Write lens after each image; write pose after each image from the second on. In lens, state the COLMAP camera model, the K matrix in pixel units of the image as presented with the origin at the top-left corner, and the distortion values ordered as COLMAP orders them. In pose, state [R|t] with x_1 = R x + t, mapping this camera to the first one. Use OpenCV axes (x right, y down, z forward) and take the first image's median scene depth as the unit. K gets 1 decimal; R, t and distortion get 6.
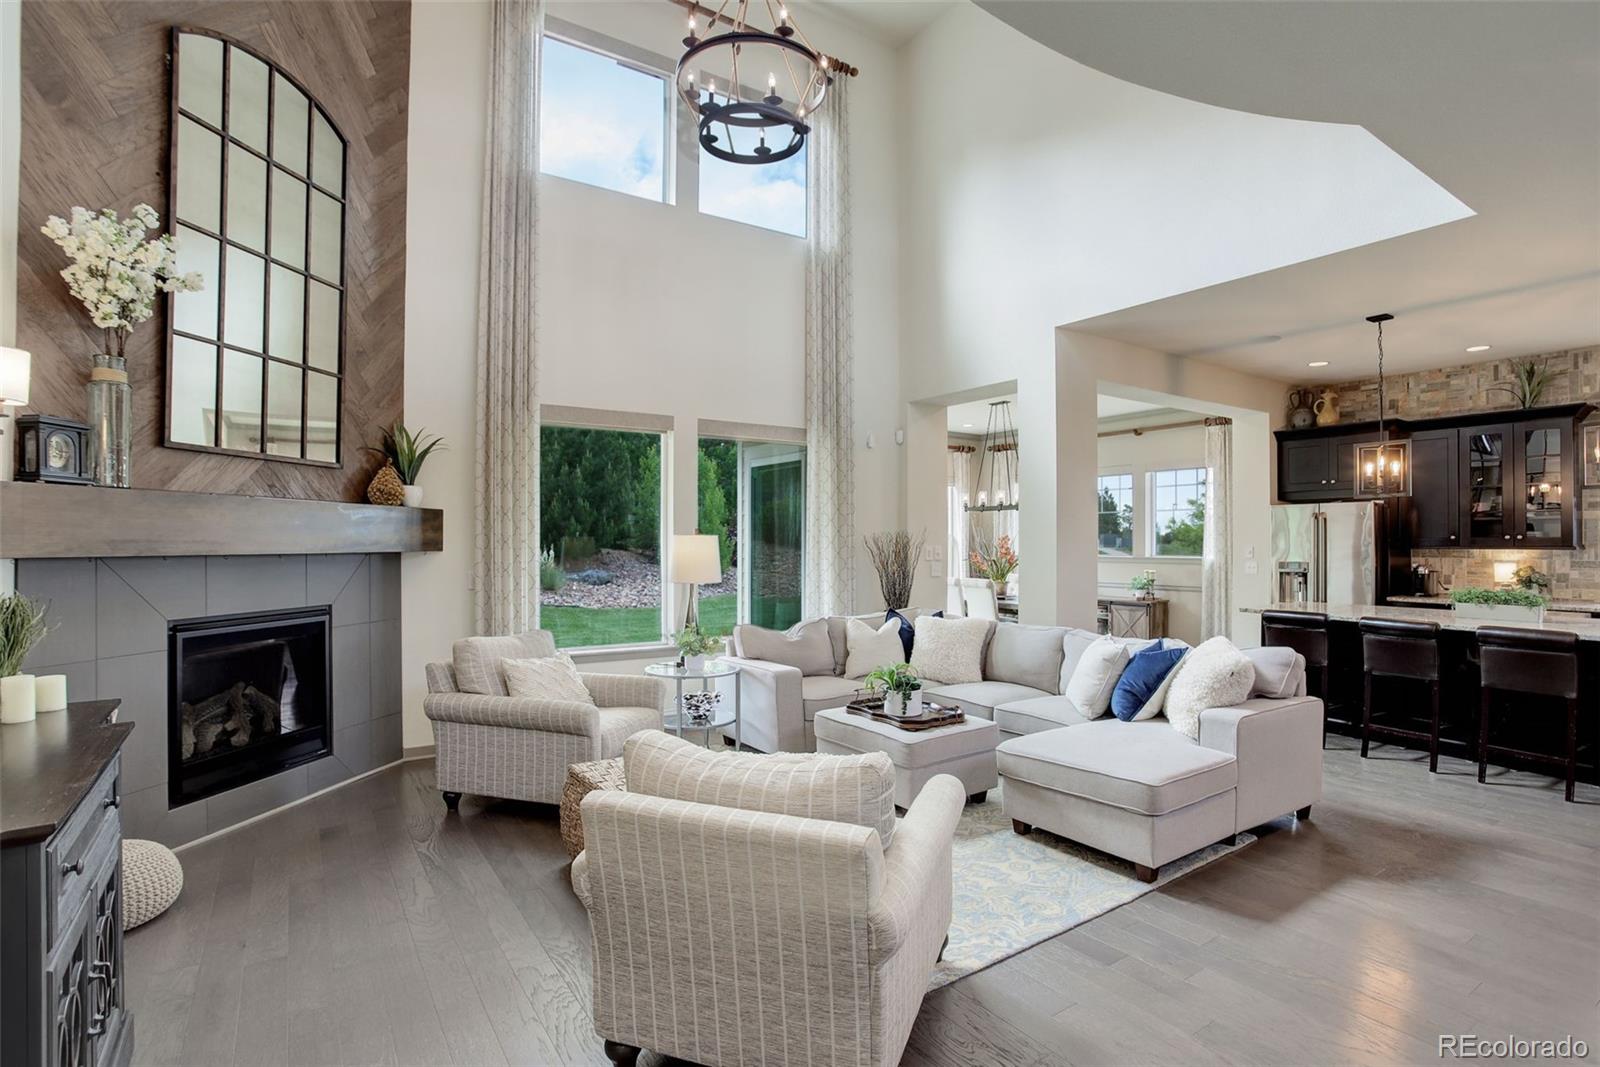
lens RADIAL K [[779.4, 0, 803.5], [0, 779.4, 536.1], [0, 0, 1]] dist [-0.032032, 0.000434]
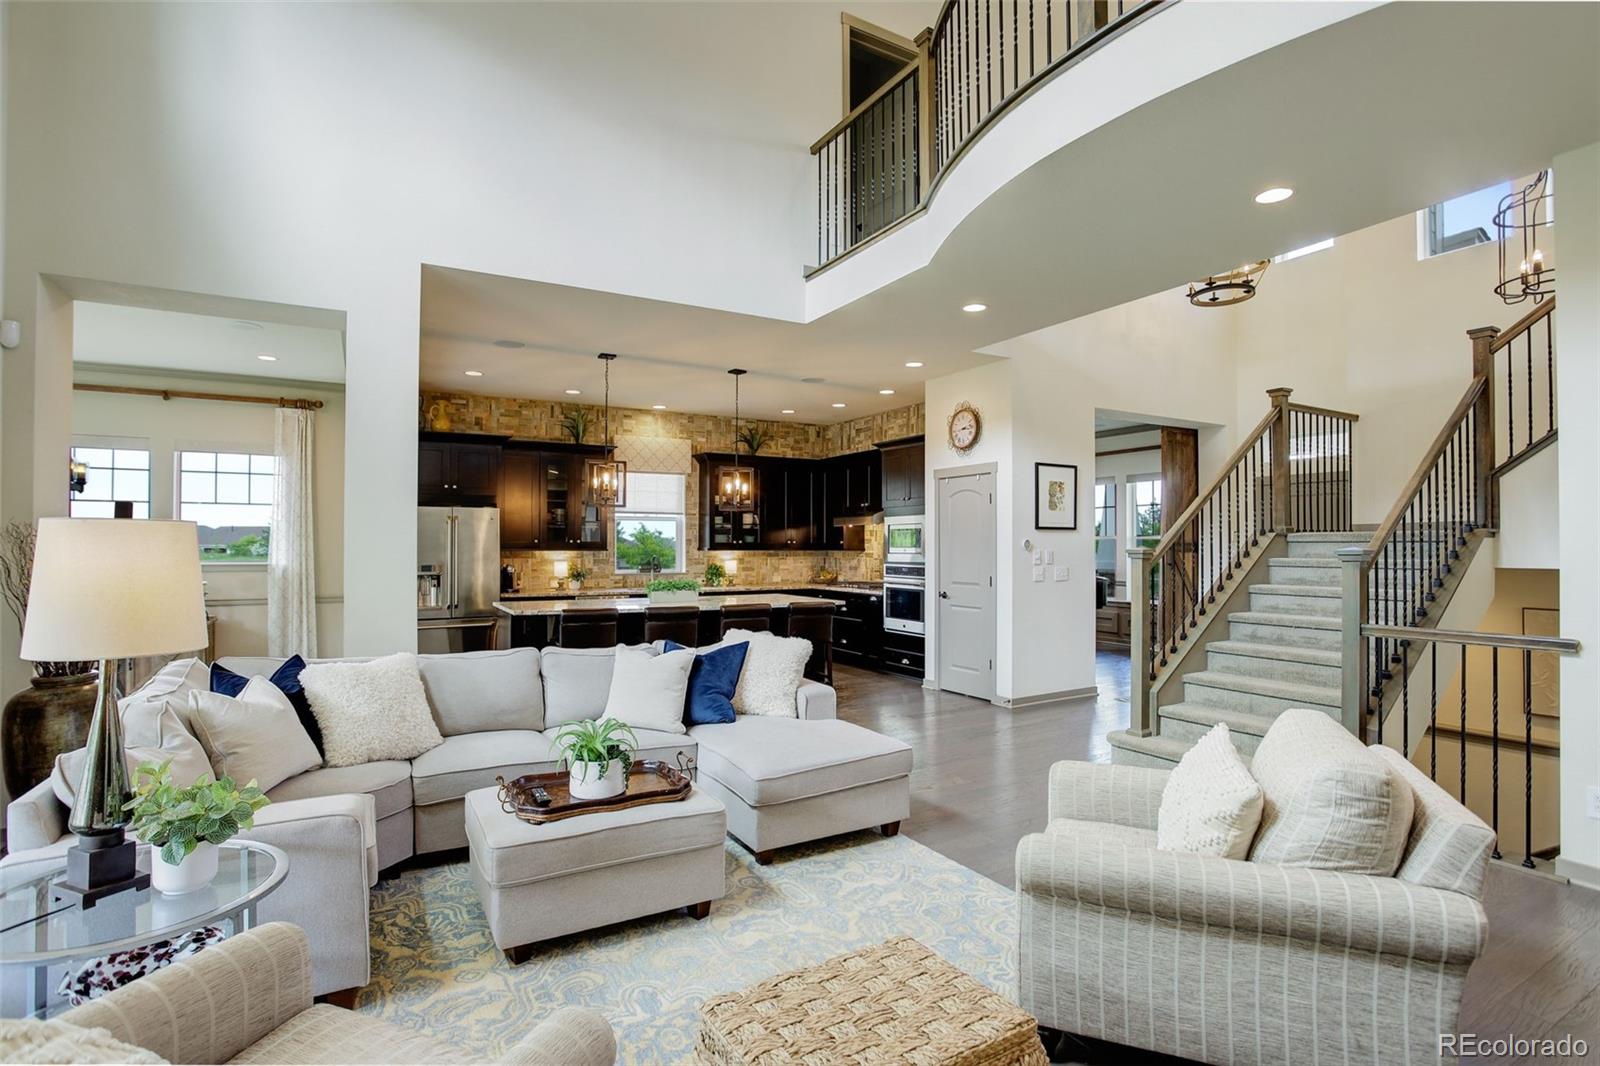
lens RADIAL K [[779.4, 0, 799.9], [0, 779.4, 535.1], [0, 0, 1]] dist [-0.032032, 0.000434]
pose [[0.090271, 0.015922, 0.995790, -0.352287], [-0.009339, 0.999842, -0.015140, 0.006822], [-0.995873, -0.007933, 0.090405, 0.493221]]
